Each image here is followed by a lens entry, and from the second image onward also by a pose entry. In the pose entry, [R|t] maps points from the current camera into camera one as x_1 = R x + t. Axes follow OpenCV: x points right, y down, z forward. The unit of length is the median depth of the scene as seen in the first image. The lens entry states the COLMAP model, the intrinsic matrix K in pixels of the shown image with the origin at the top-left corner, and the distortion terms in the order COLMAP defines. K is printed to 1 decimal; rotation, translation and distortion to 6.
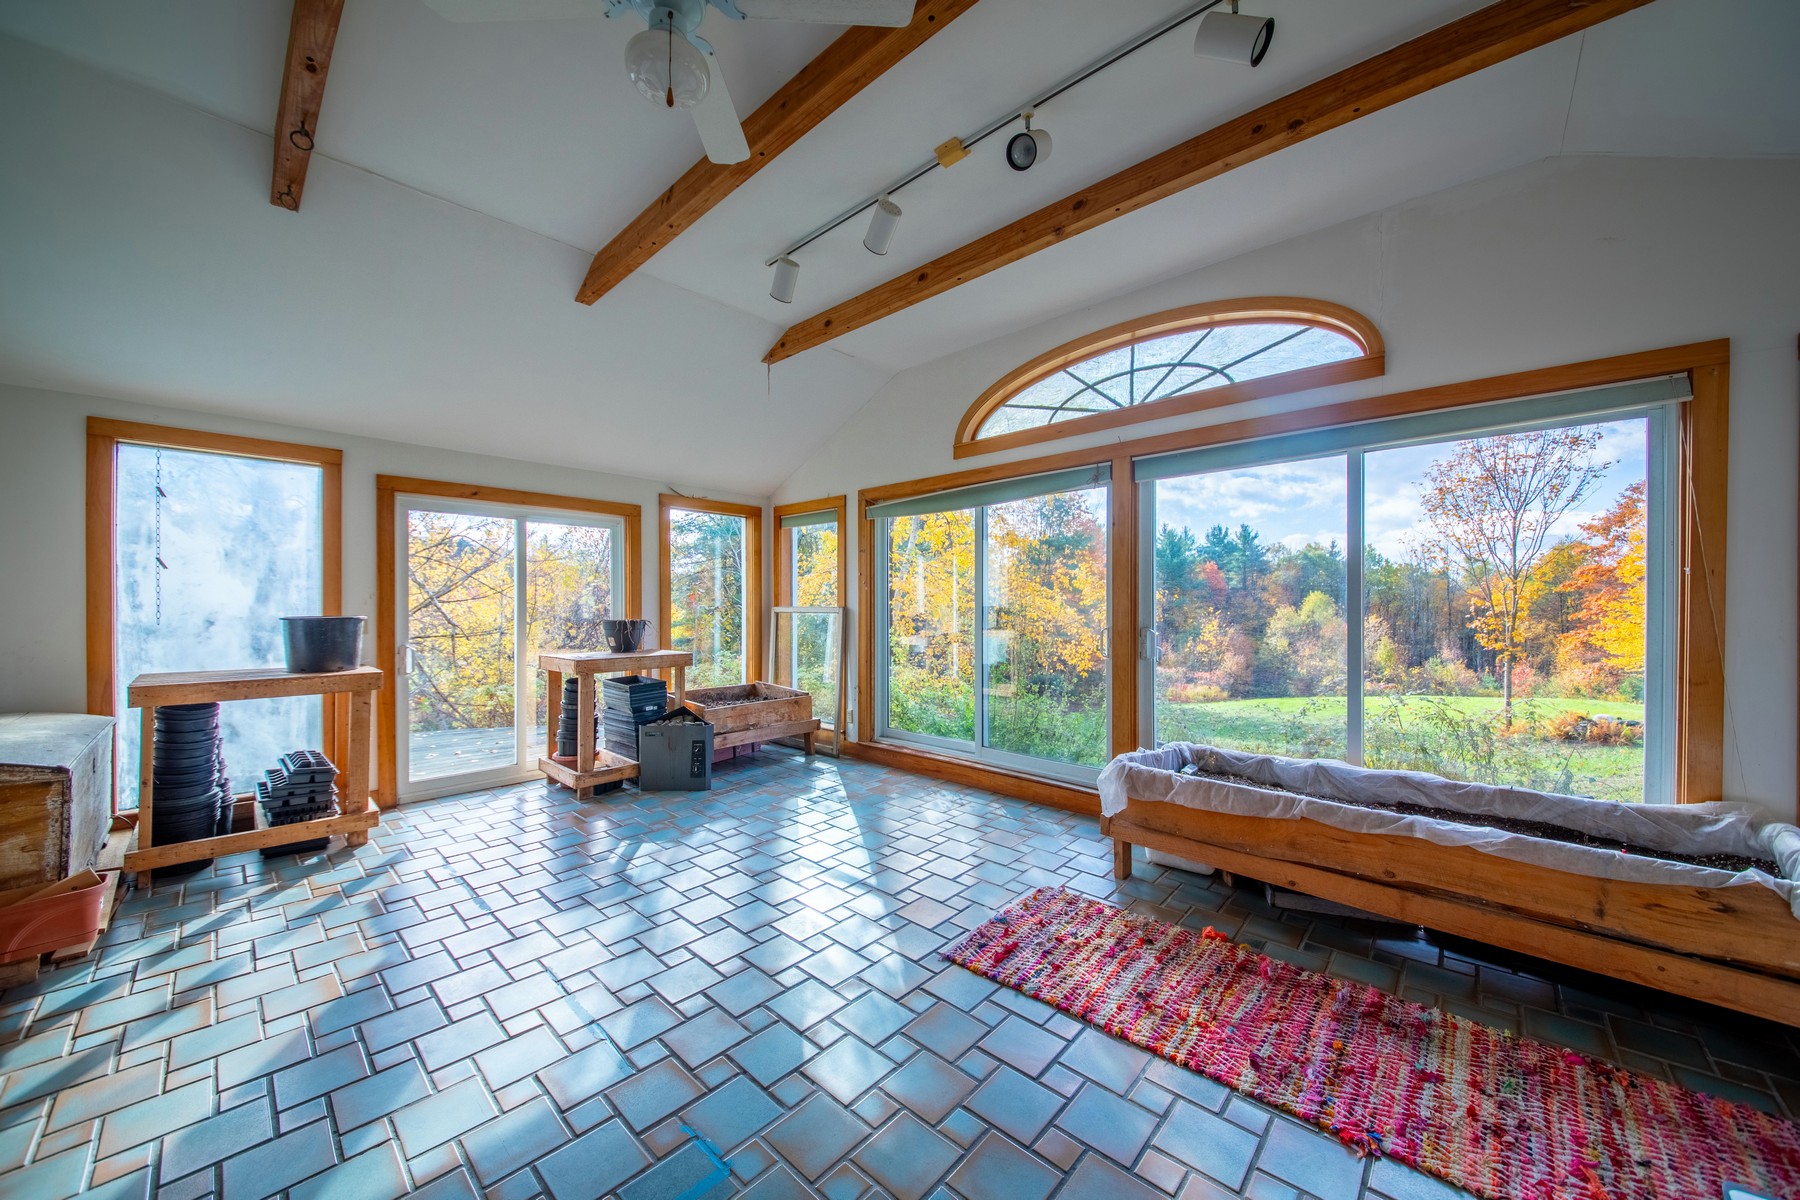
lens RADIAL K [[642.5, 0, 896.1], [0, 642.5, 612.2], [0, 0, 1]] dist [0.000055, -0.000117]
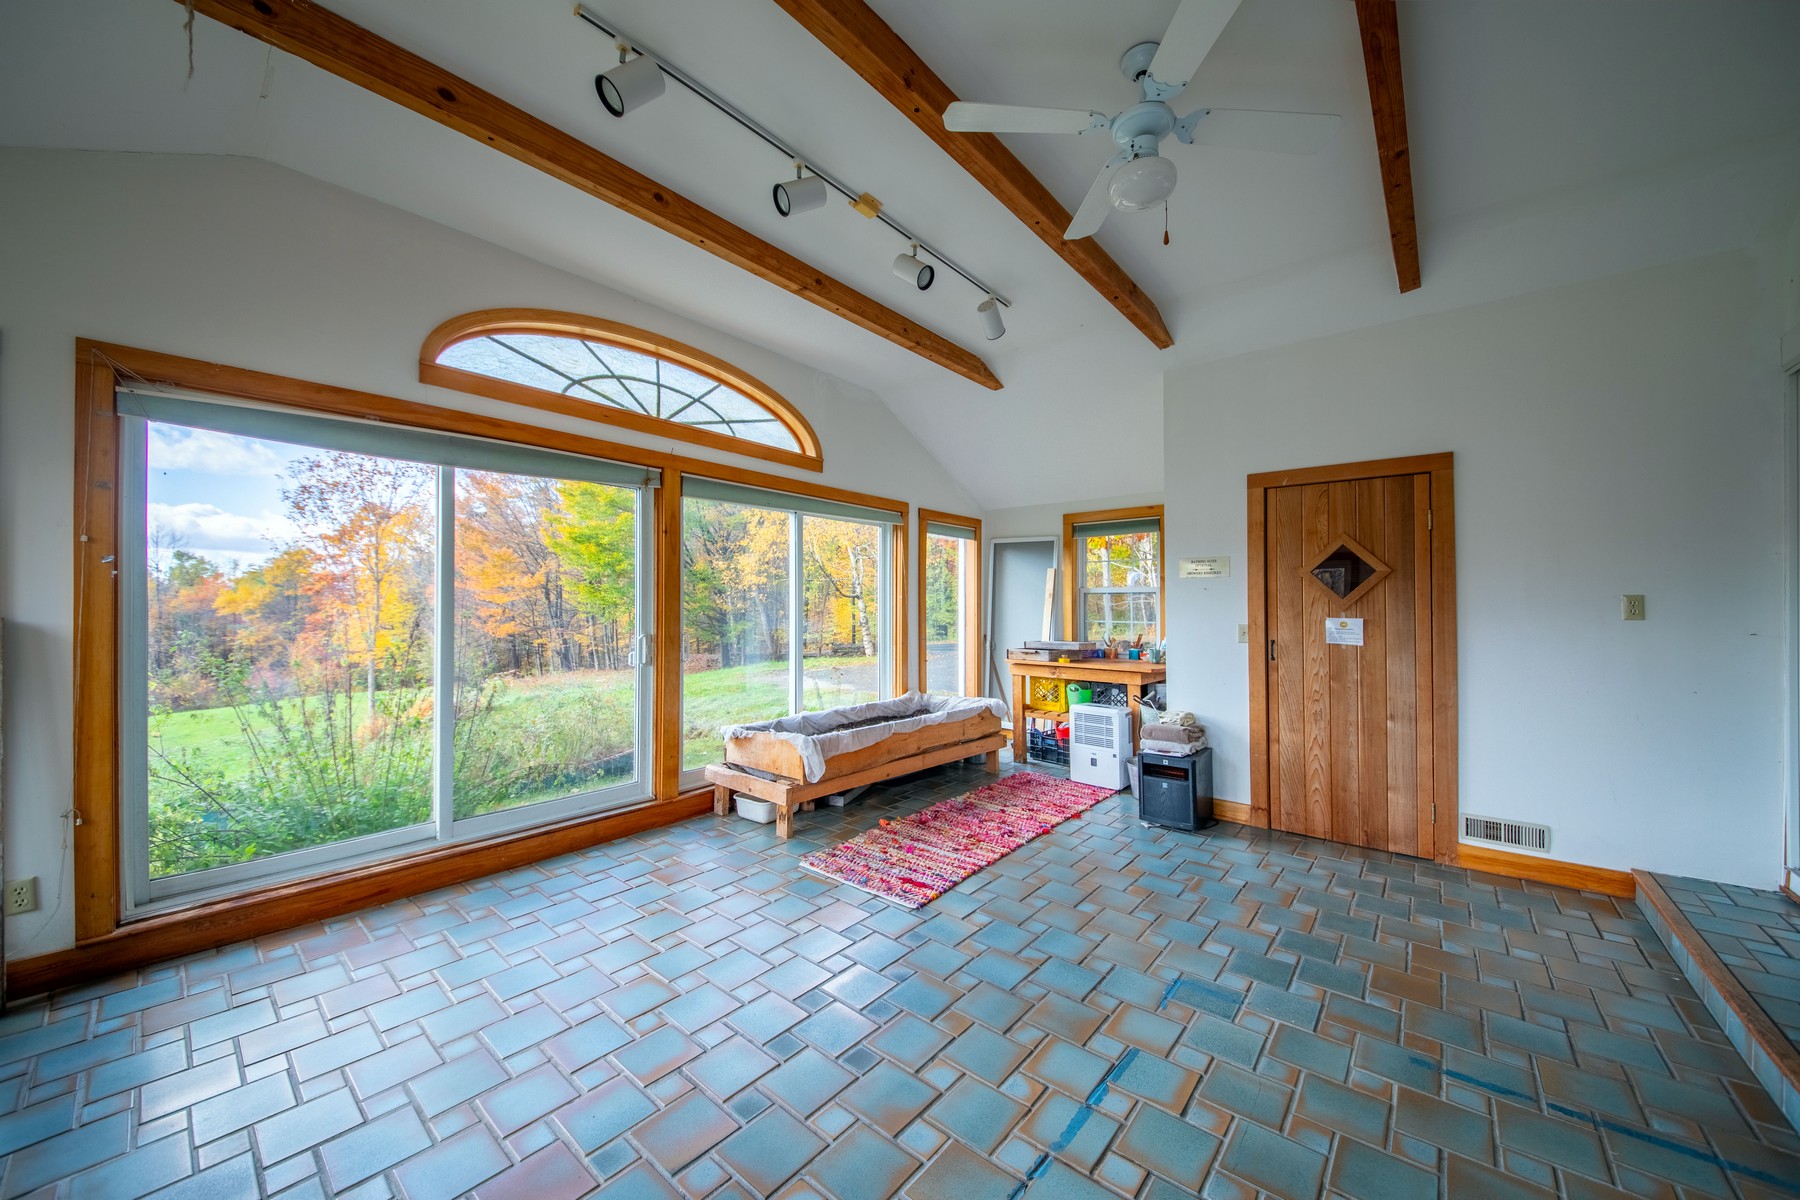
lens RADIAL K [[641.2, 0, 900.0], [0, 641.2, 600.0], [0, 0, 1]] dist [0.044796, -0.000006]
pose [[-0.046091, 0.014989, 0.998825, -0.721316], [0.006895, 0.999868, -0.014686, -0.010320], [-0.998913, 0.006210, -0.046188, 0.692448]]
